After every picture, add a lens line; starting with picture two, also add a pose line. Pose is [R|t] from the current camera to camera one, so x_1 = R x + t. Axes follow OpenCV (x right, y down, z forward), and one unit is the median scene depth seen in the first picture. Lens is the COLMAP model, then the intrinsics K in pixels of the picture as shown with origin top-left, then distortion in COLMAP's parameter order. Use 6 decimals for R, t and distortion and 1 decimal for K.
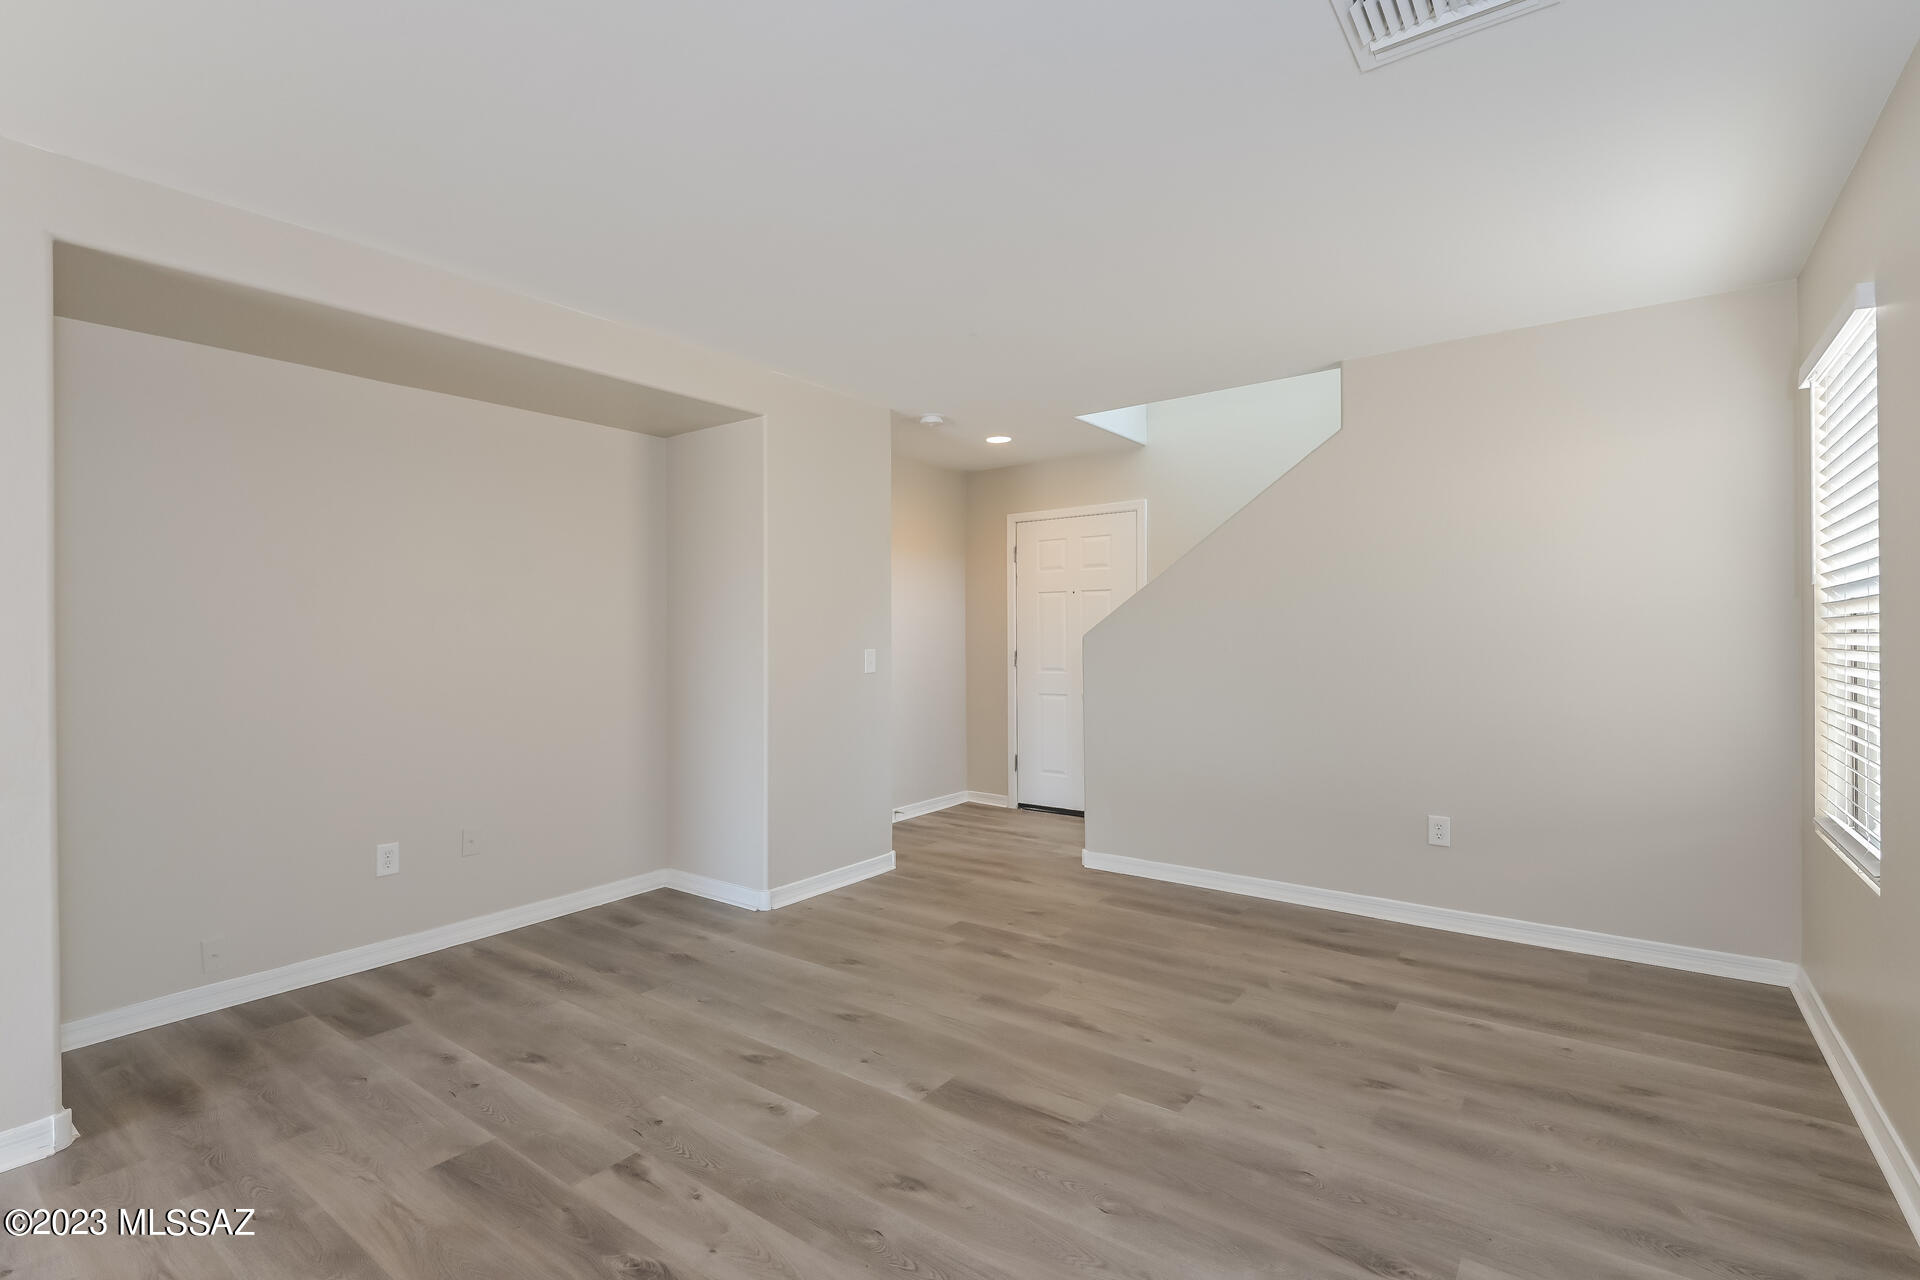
lens RADIAL K [[887.7, 0, 959.7], [0, 887.7, 644.5], [0, 0, 1]] dist [0.002978, -0.000519]
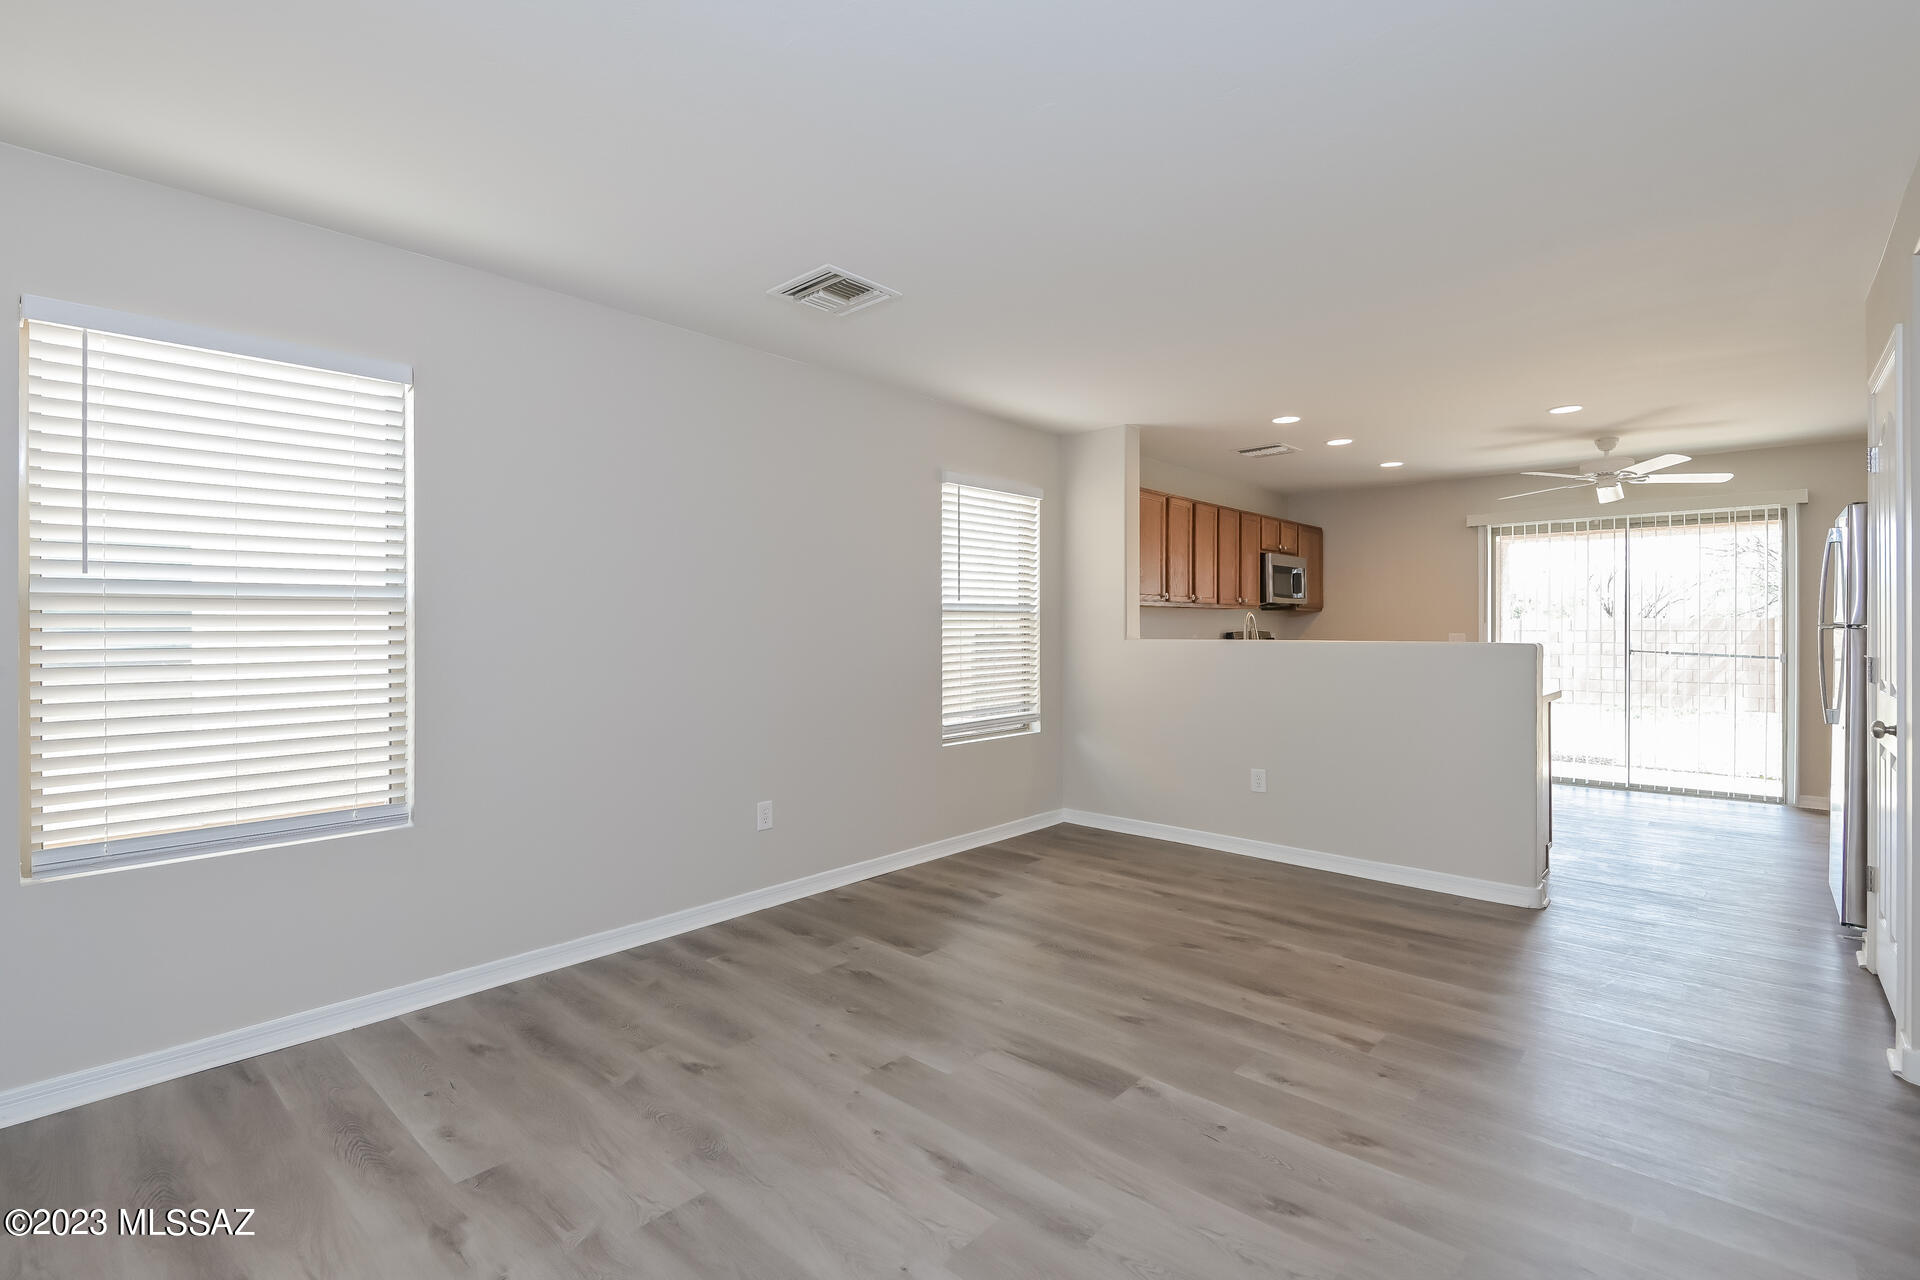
lens RADIAL K [[887.7, 0, 975.7], [0, 887.7, 640.9], [0, 0, 1]] dist [0.002978, -0.000519]
pose [[-0.996421, 0.009553, 0.083988, 0.056027], [0.011577, 0.999653, 0.023646, -0.021273], [-0.083733, 0.024534, -0.996186, 2.023189]]
